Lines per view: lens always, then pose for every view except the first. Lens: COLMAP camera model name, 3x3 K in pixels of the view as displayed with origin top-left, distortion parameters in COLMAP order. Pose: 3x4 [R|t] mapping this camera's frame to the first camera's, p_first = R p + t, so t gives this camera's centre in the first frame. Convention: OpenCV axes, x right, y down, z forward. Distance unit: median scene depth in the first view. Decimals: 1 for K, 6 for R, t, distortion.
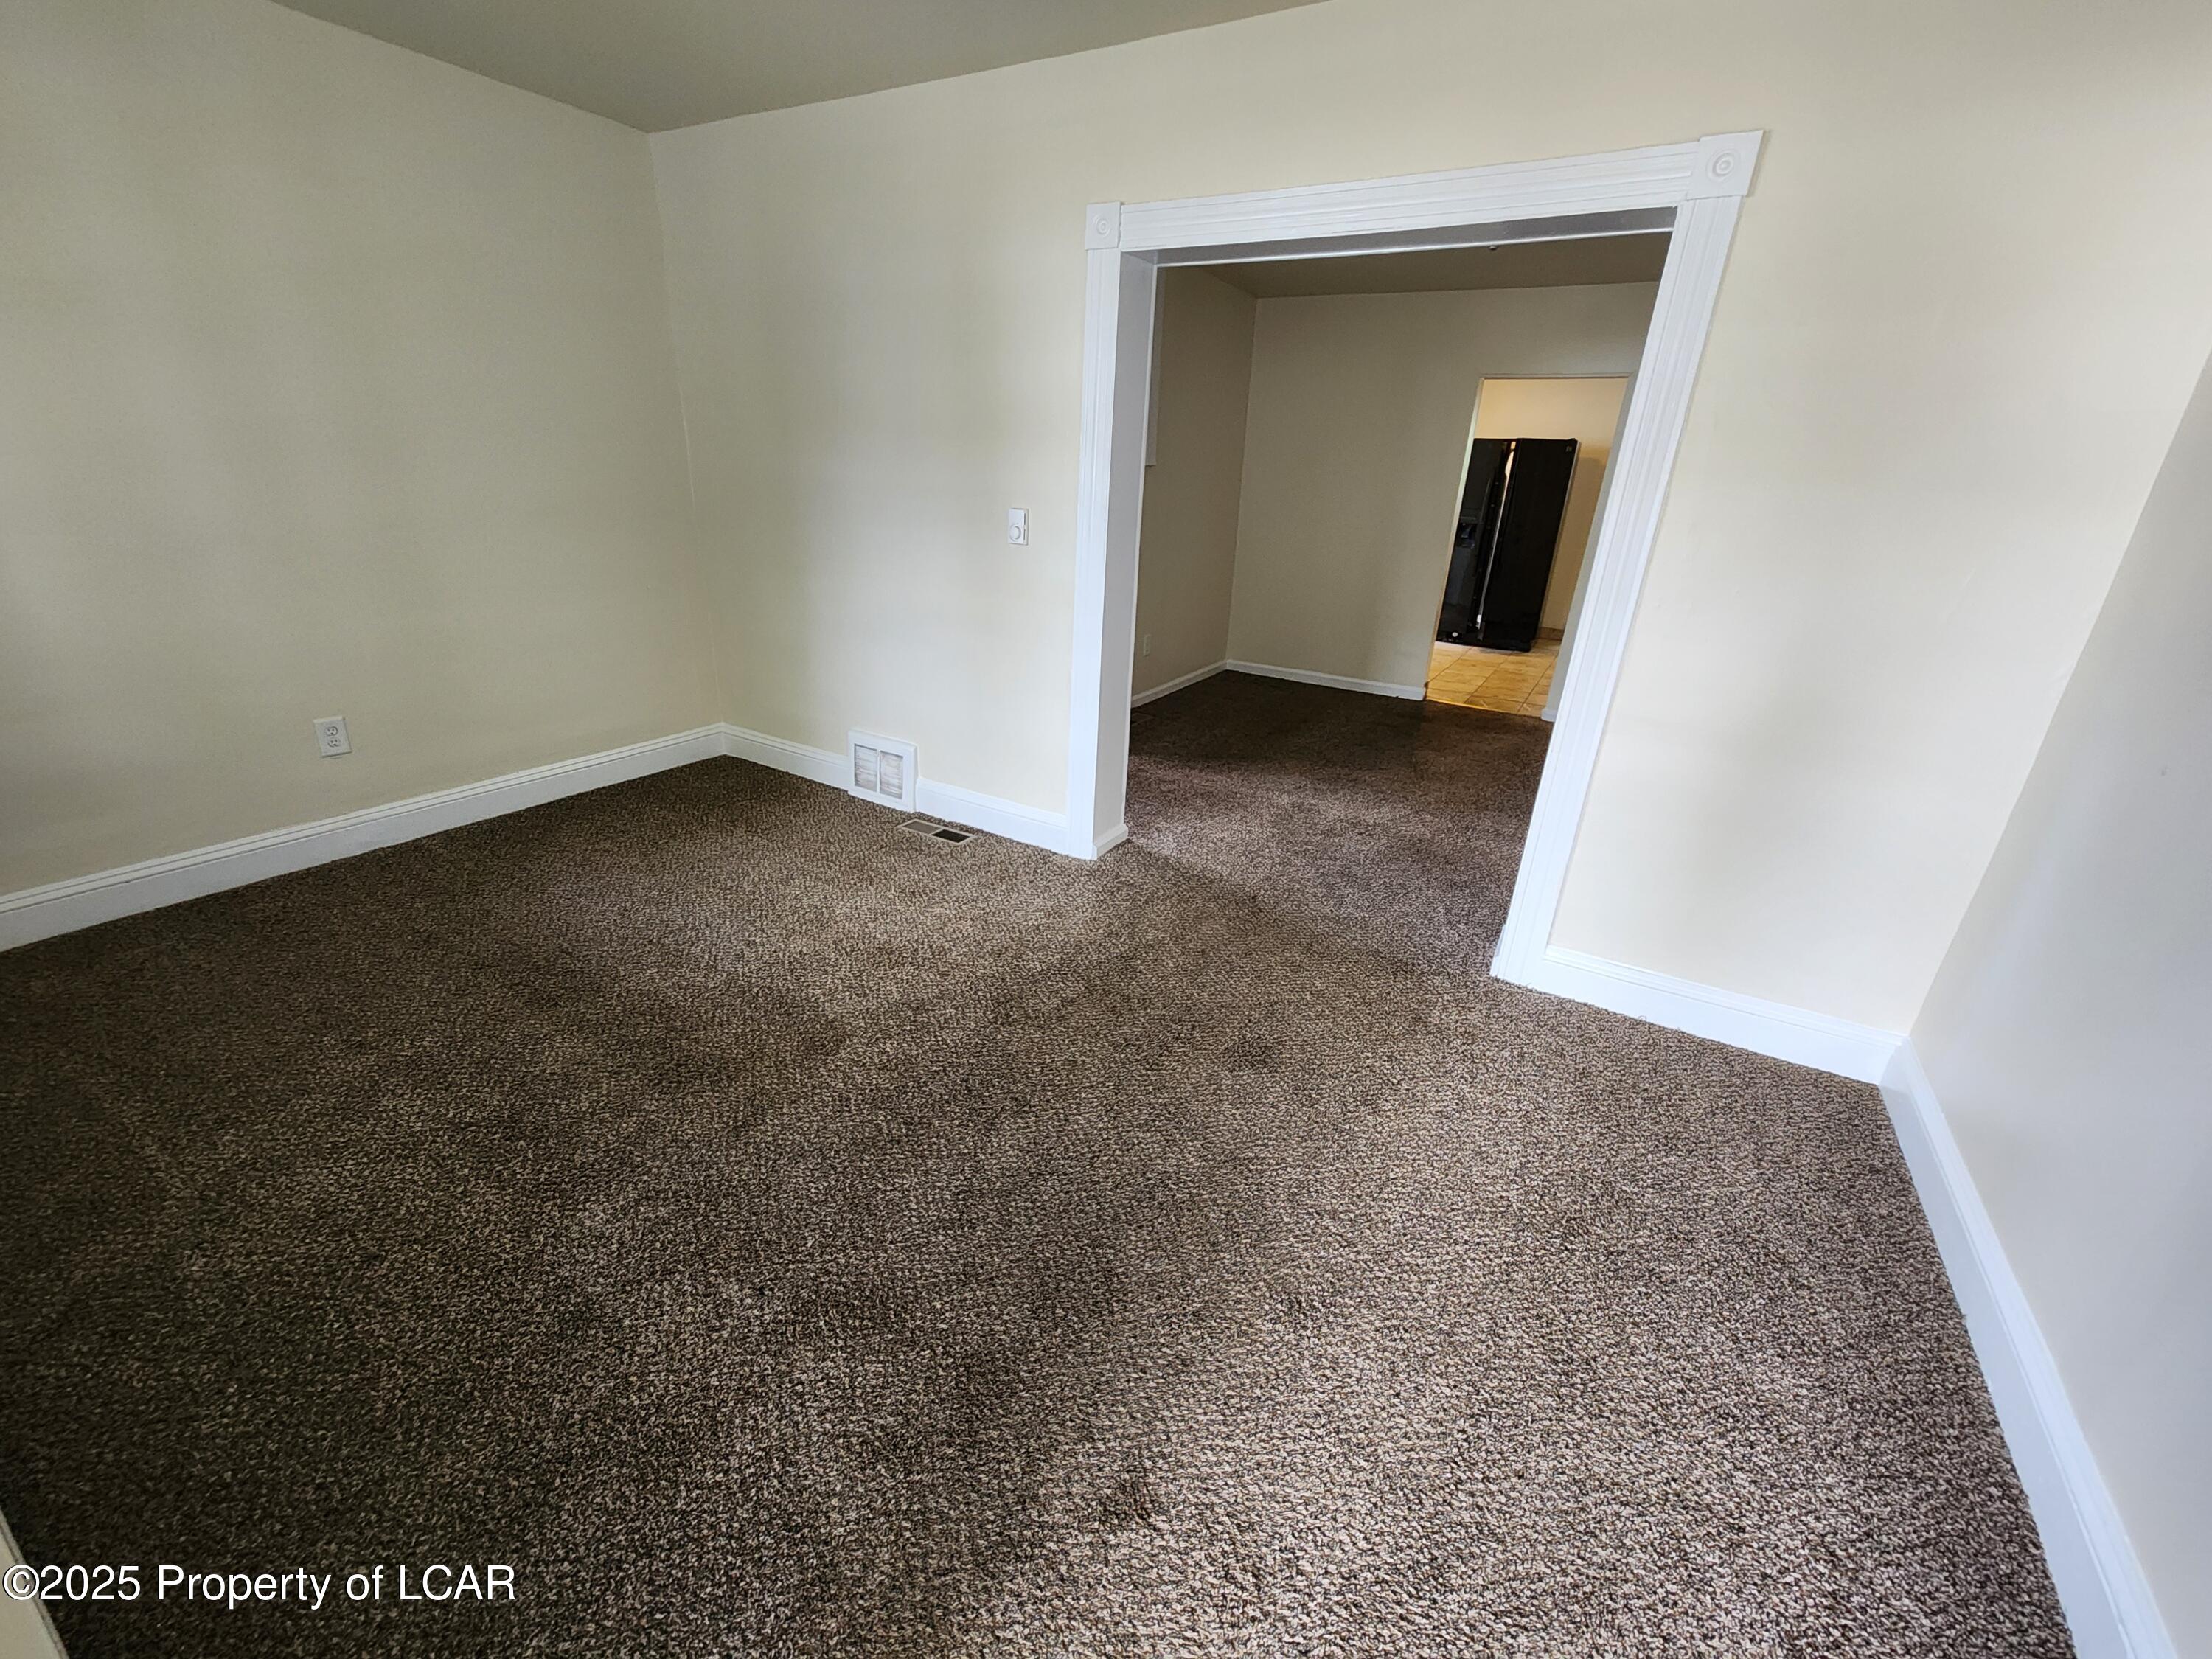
lens RADIAL K [[898.3, 0, 1100.1], [0, 898.3, 828.7], [0, 0, 1]] dist [0.000163, -0.000102]
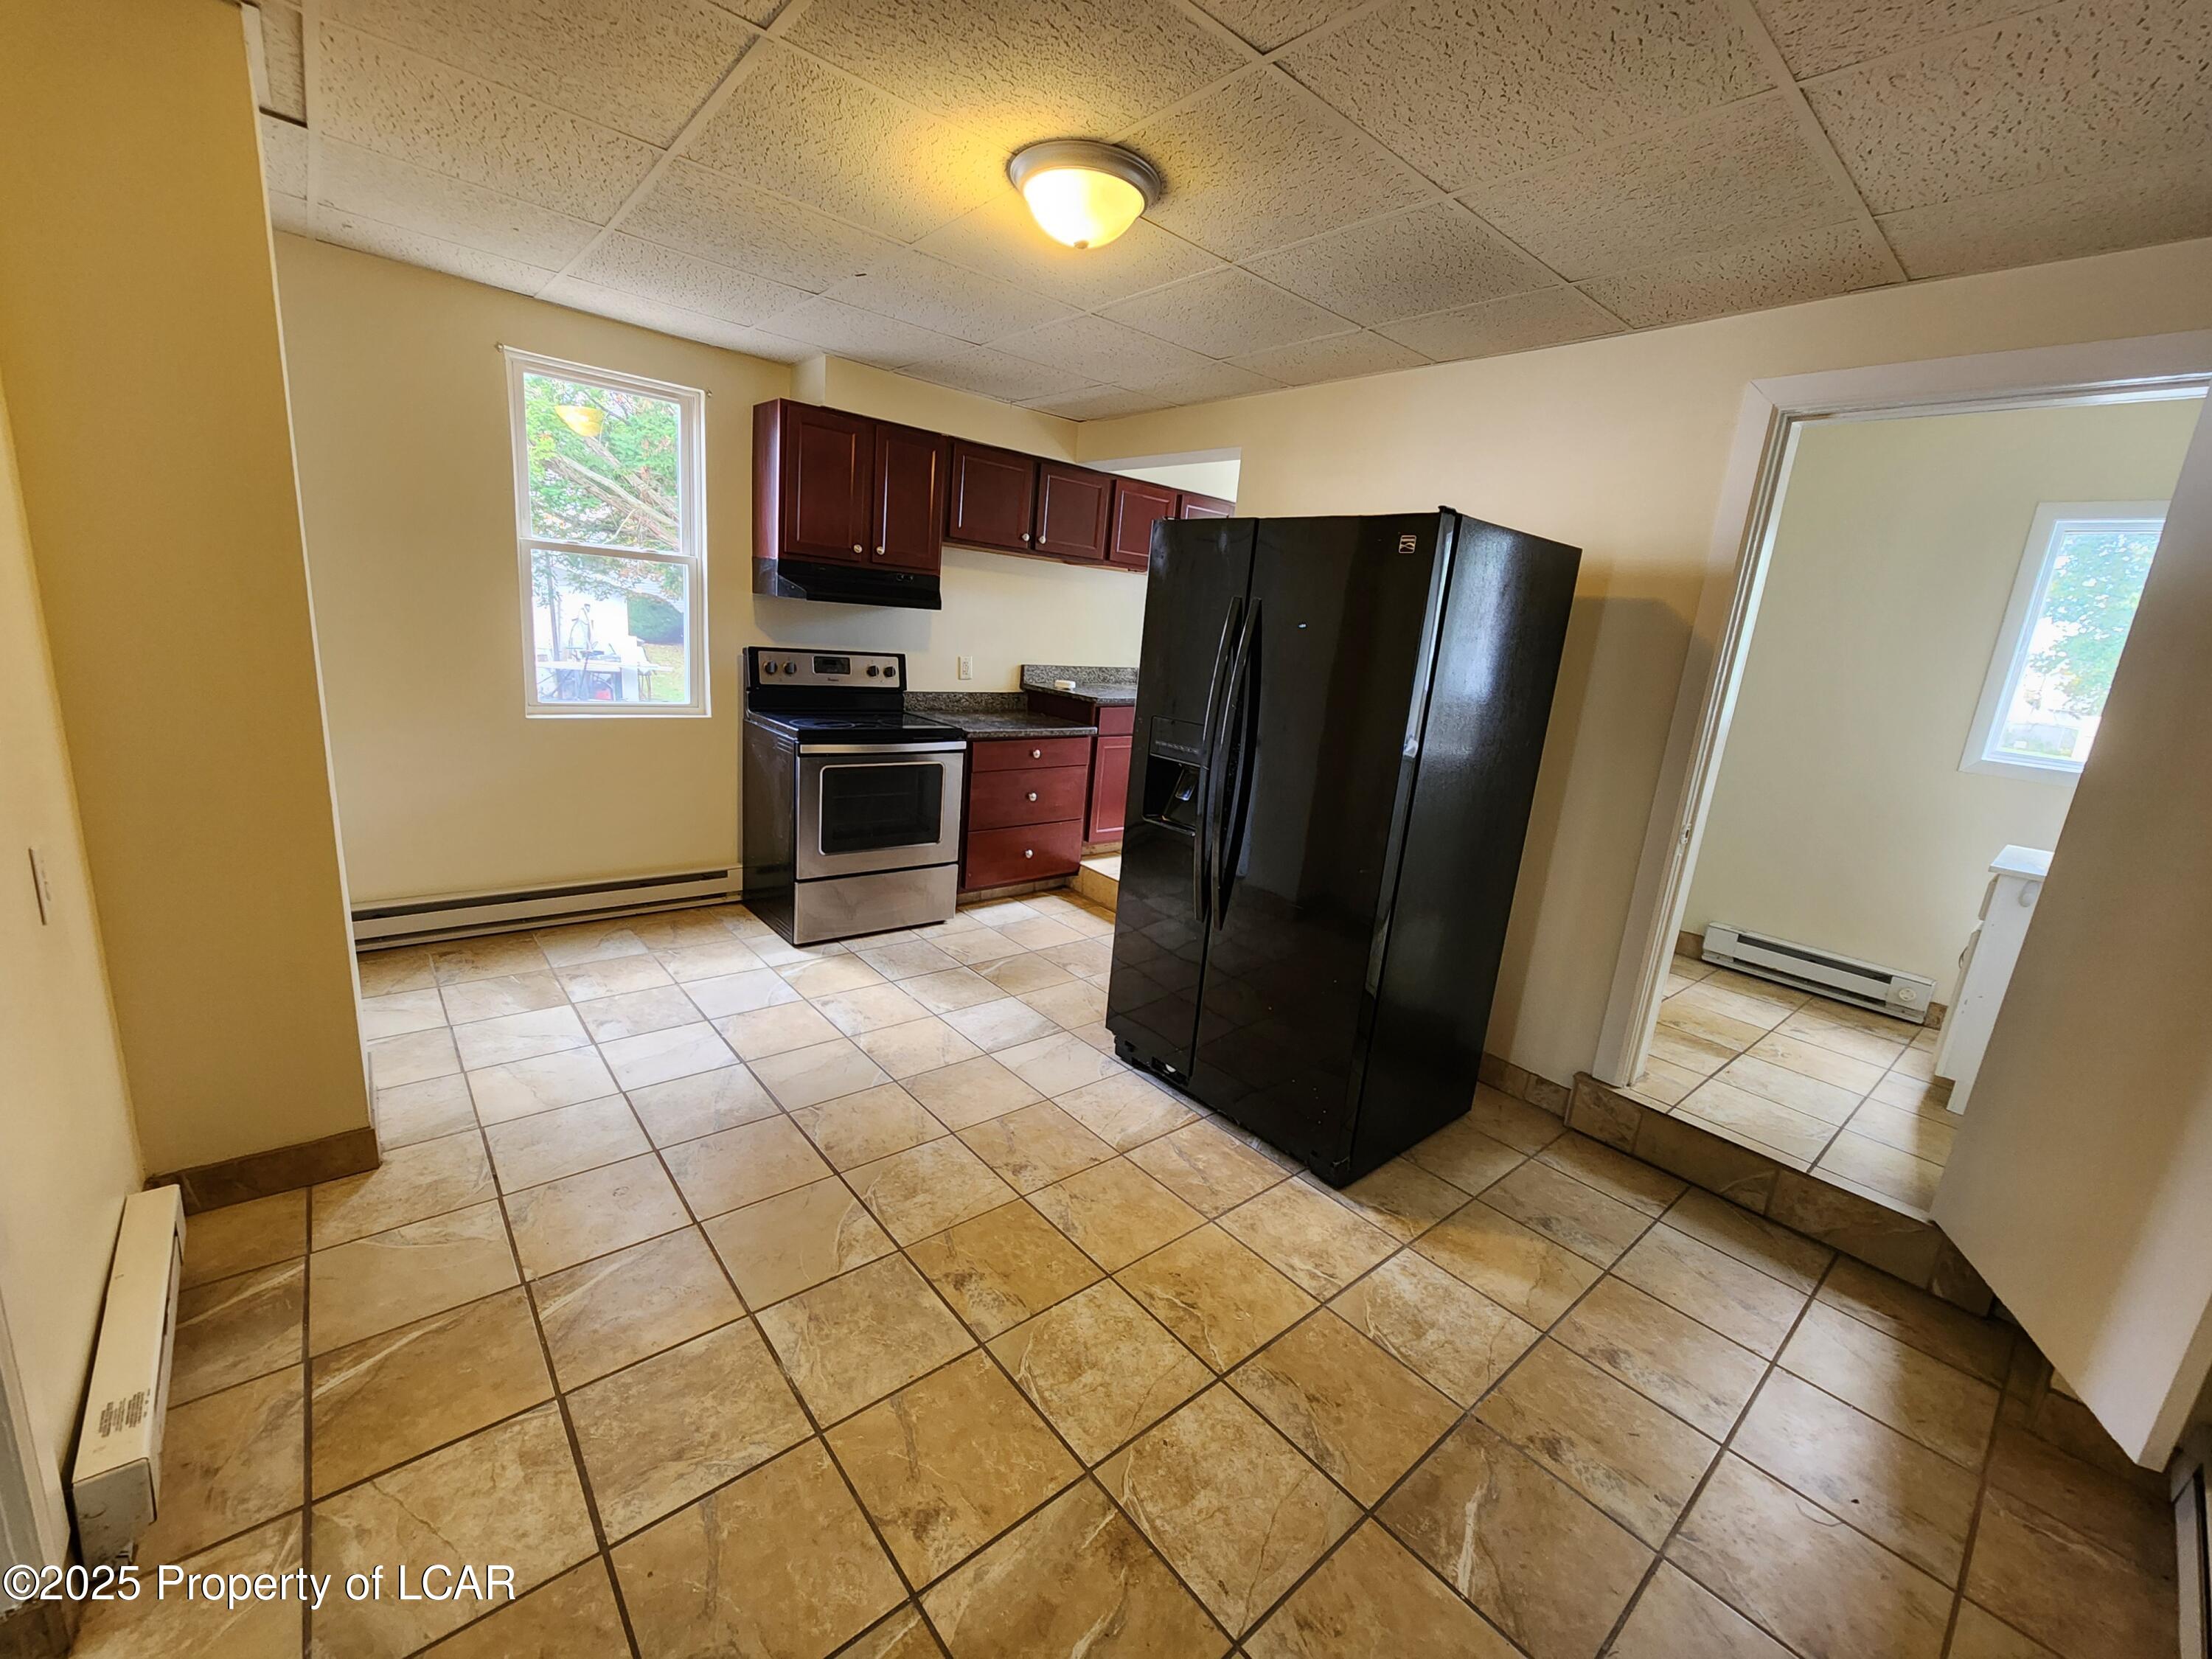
lens RADIAL K [[898.3, 0, 1100.1], [0, 898.3, 828.7], [0, 0, 1]] dist [0.000163, -0.000102]
pose [[0.948193, 0.109342, -0.298285, 0.567080], [-0.161409, 0.974501, -0.155870, -0.302587], [0.273635, 0.195941, 0.941664, 0.795350]]
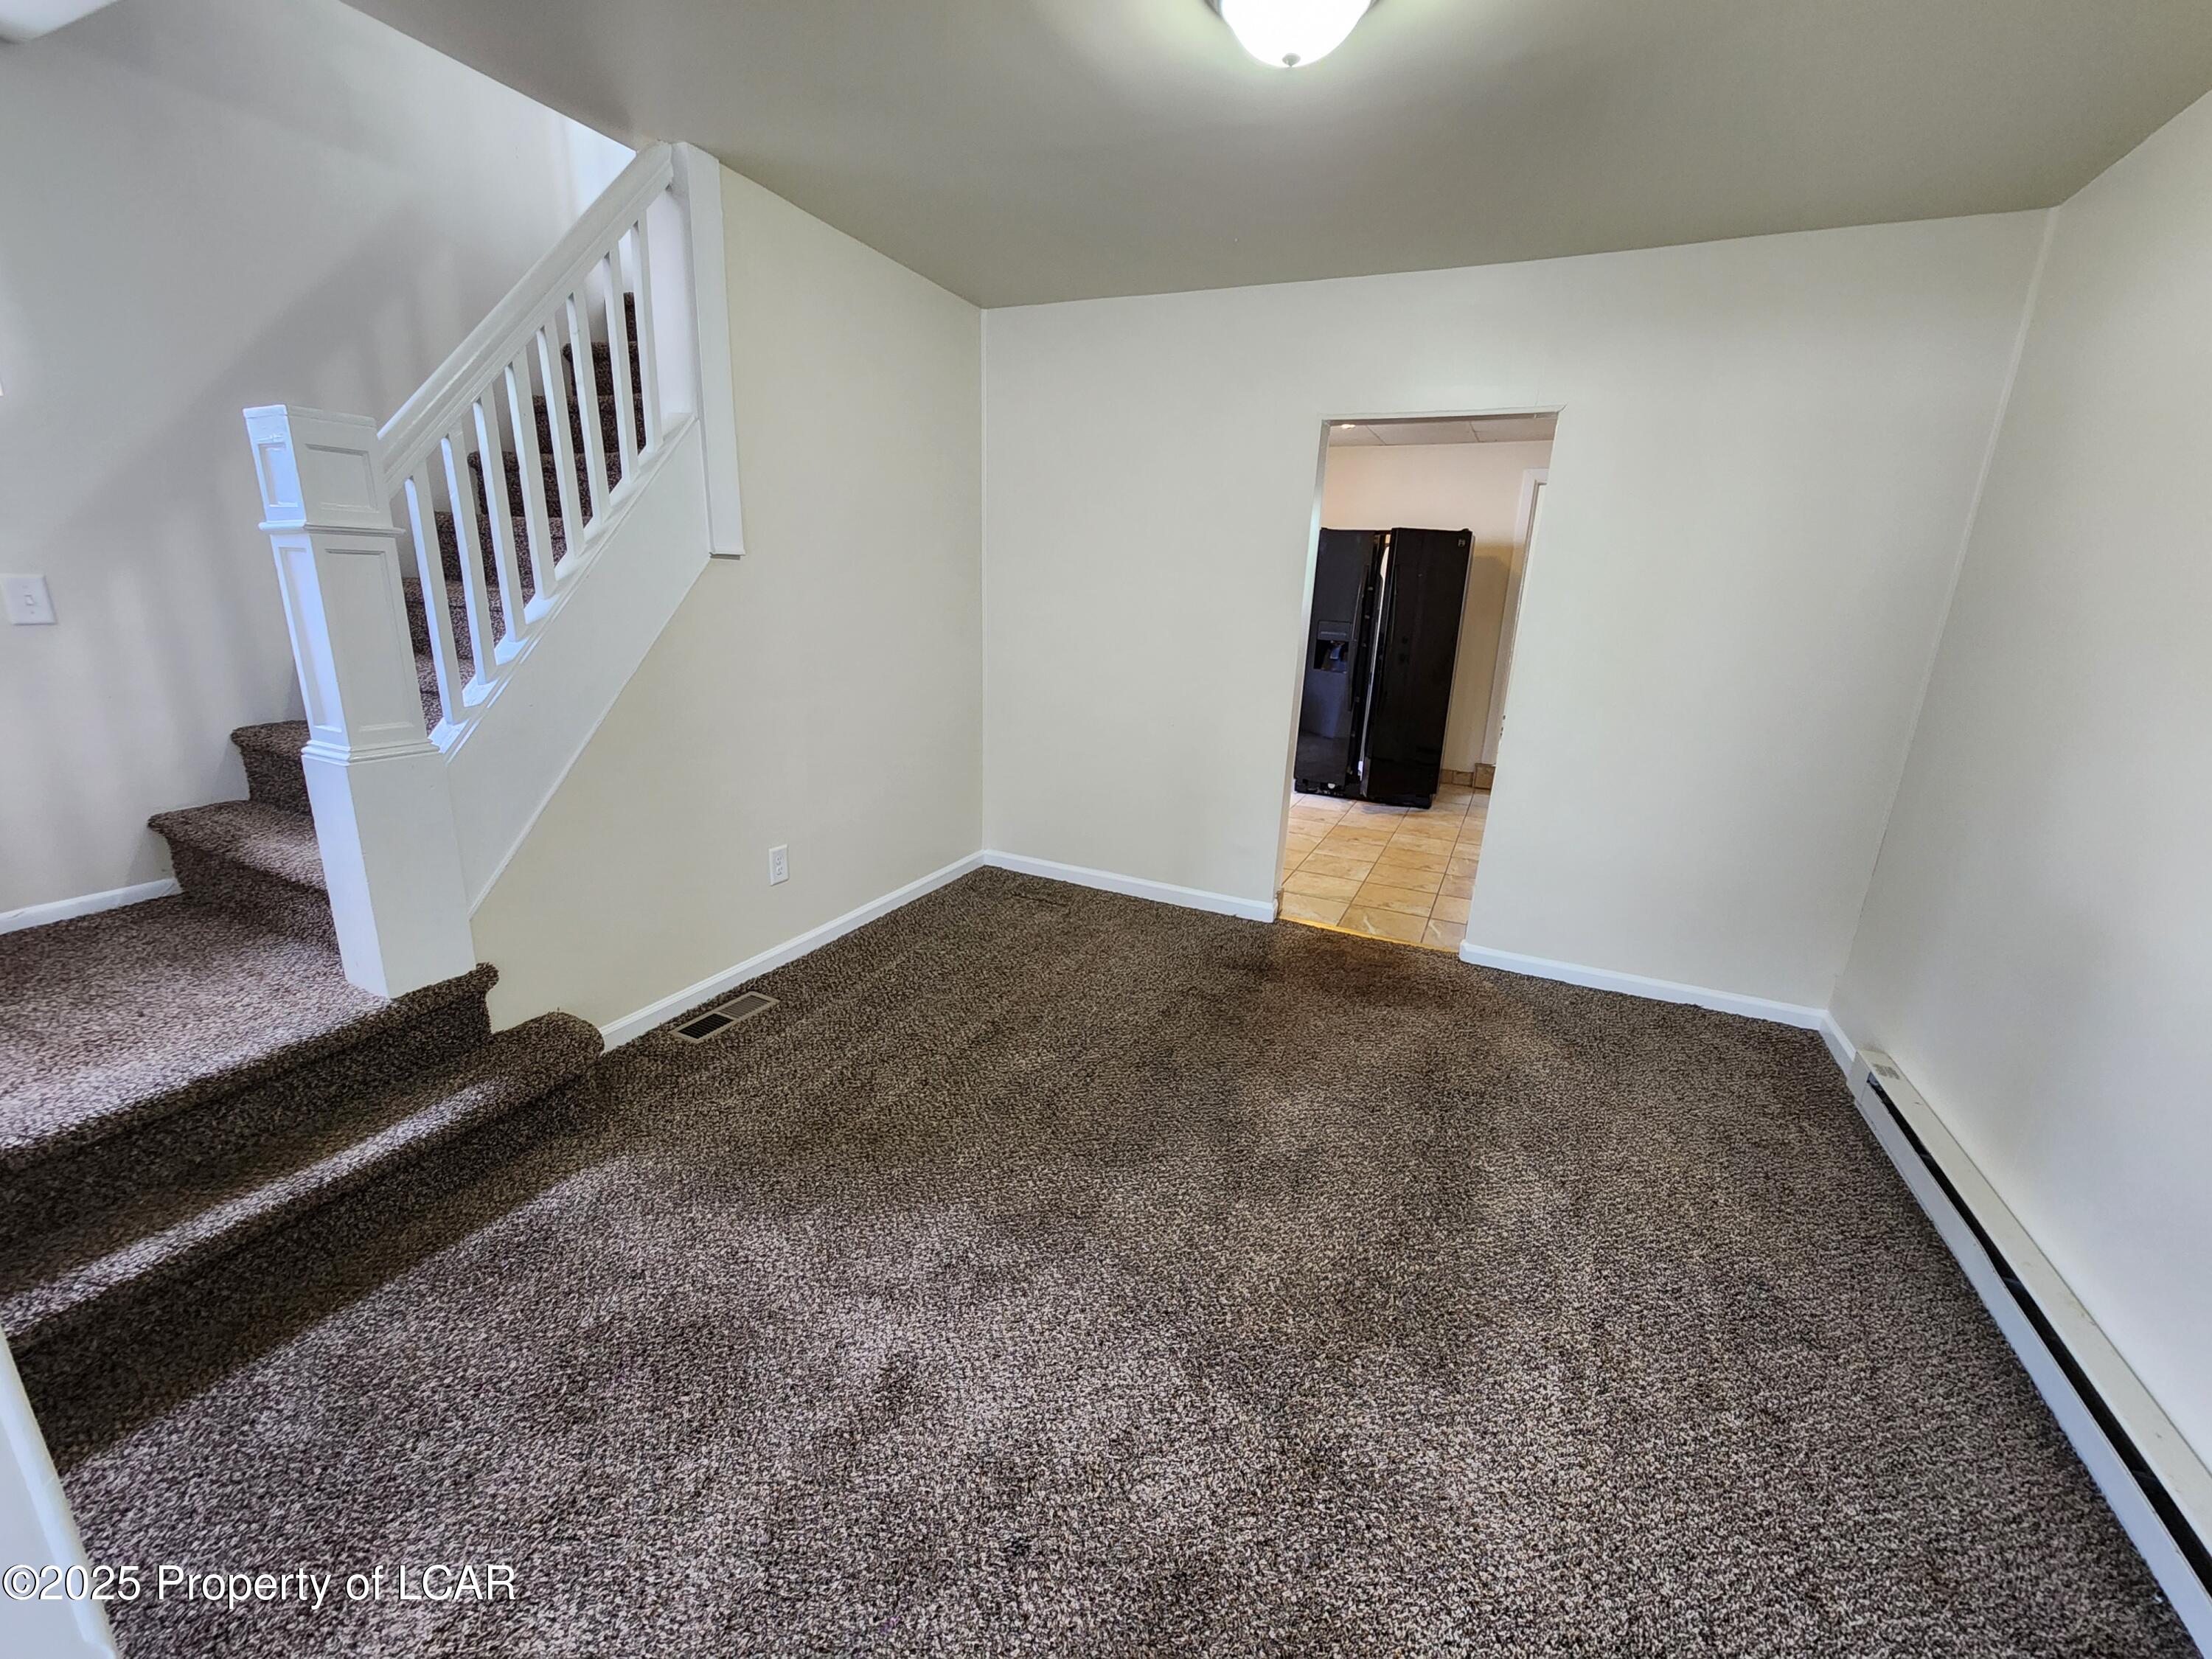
lens RADIAL K [[898.3, 0, 1100.1], [0, 898.3, 828.7], [0, 0, 1]] dist [0.000163, -0.000102]
pose [[0.995672, -0.026422, 0.089102, 0.168045], [0.035896, 0.993669, -0.106459, -0.132523], [-0.085725, 0.109197, 0.990317, 0.348378]]
